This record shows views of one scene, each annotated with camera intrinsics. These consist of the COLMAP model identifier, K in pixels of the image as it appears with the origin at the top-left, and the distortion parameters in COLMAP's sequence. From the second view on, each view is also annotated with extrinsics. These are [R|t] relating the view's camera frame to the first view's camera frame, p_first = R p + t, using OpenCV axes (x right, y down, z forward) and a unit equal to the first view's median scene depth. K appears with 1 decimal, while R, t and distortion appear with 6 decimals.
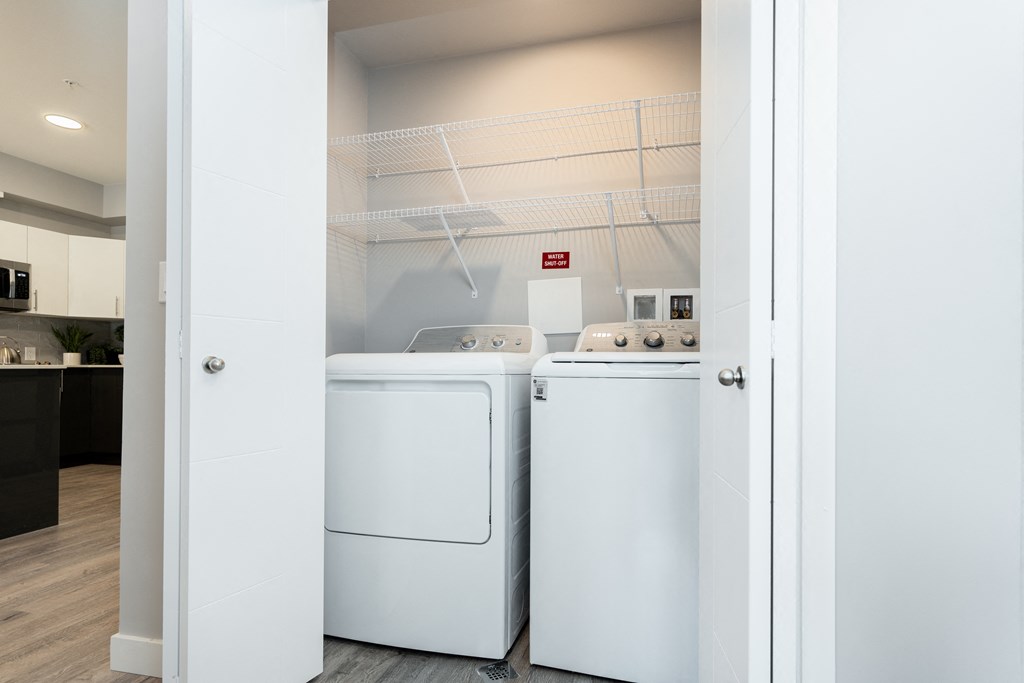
lens RADIAL K [[486.4, 0, 506.4], [0, 486.4, 357.5], [0, 0, 1]] dist [-0.002936, -0.000329]
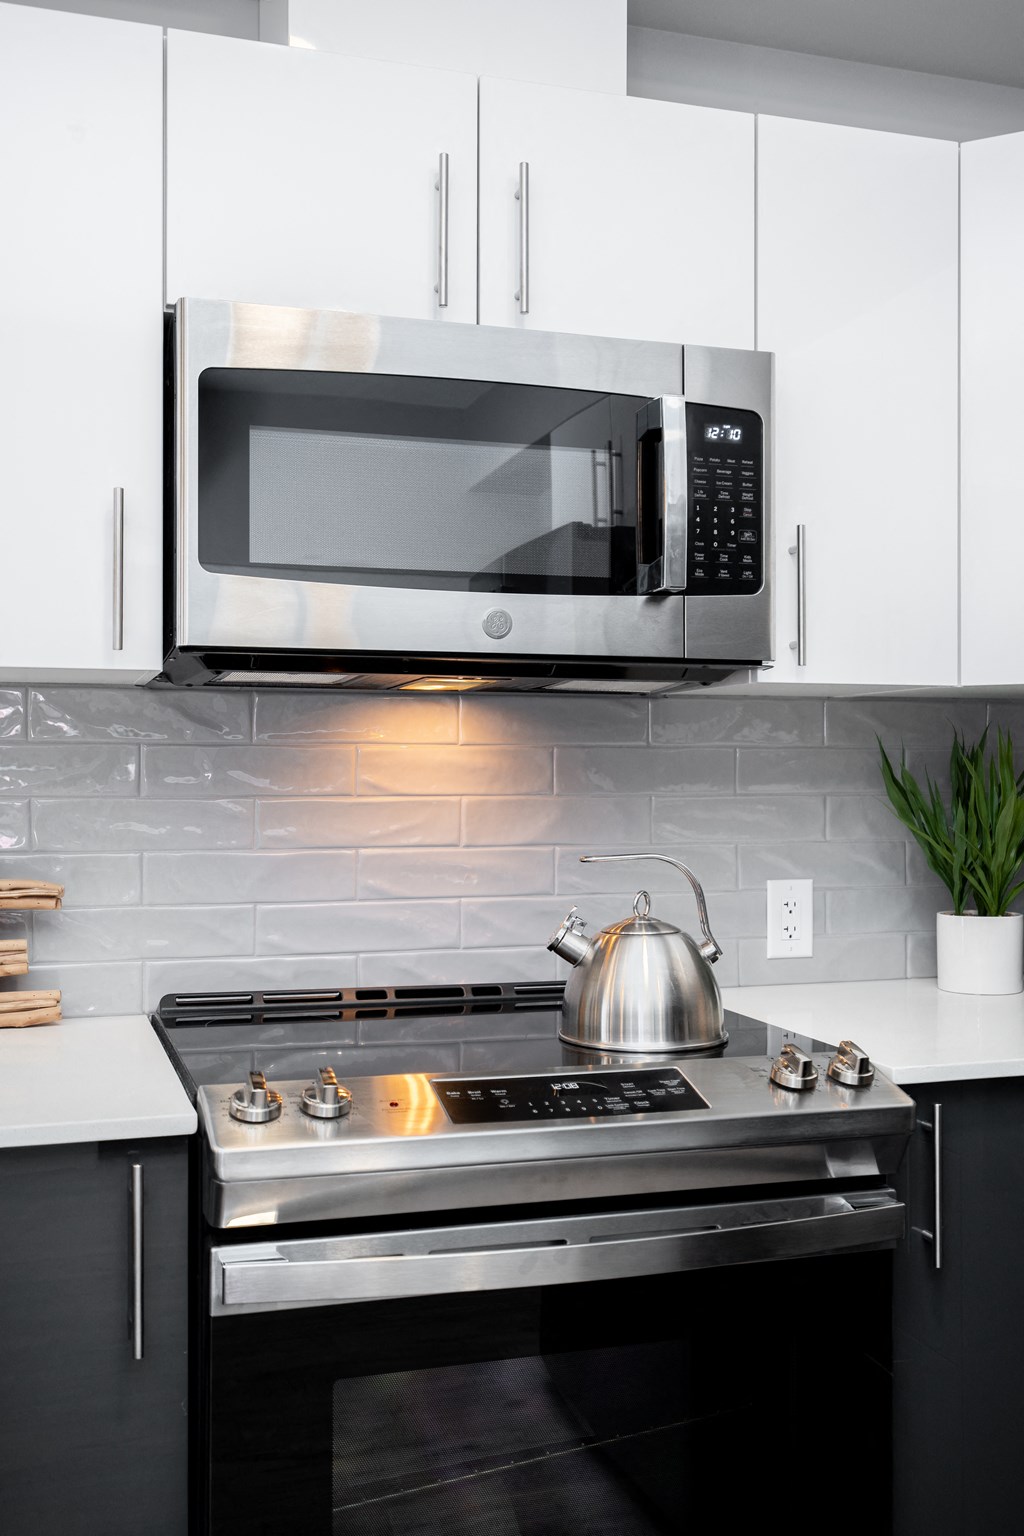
lens RADIAL K [[1513.0, 0, 540.7], [0, 1513.0, 767.8], [0, 0, 1]] dist [0.005002, -0.000385]
pose [[0.553779, -0.005618, -0.832645, -0.598013], [0.005910, 0.999979, -0.002816, -0.060889], [0.832643, -0.003361, 0.553801, 0.644935]]
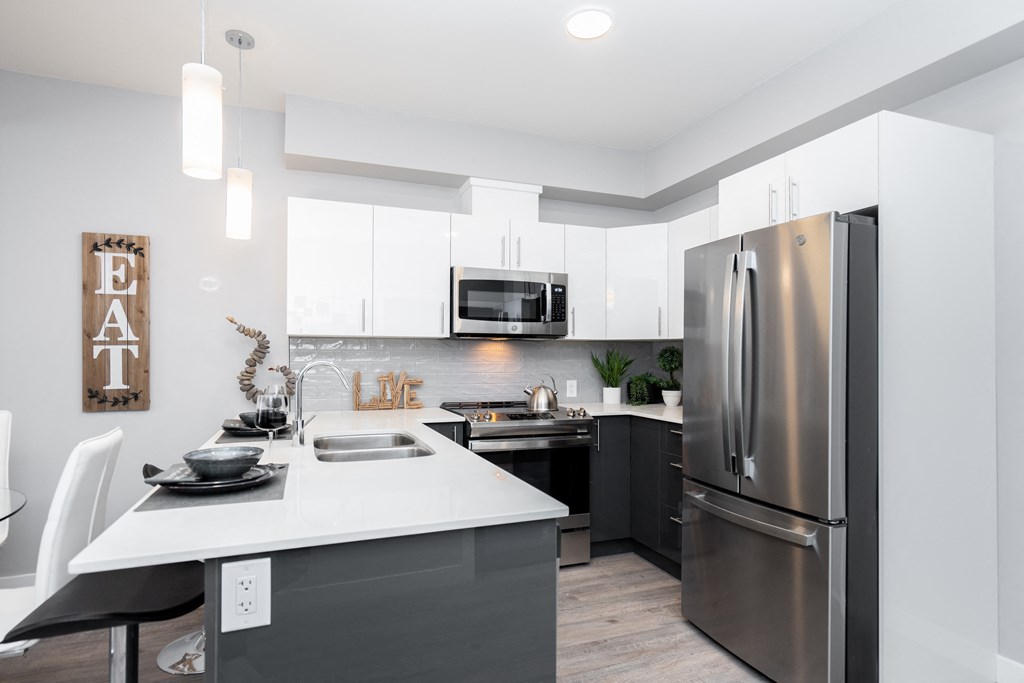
lens RADIAL K [[486.4, 0, 506.4], [0, 486.4, 357.5], [0, 0, 1]] dist [-0.002936, -0.000329]
pose [[0.571473, -0.003310, -0.820614, -0.395684], [0.003802, 0.999992, -0.001385, -0.059288], [0.820612, -0.002329, 0.571481, 0.465481]]
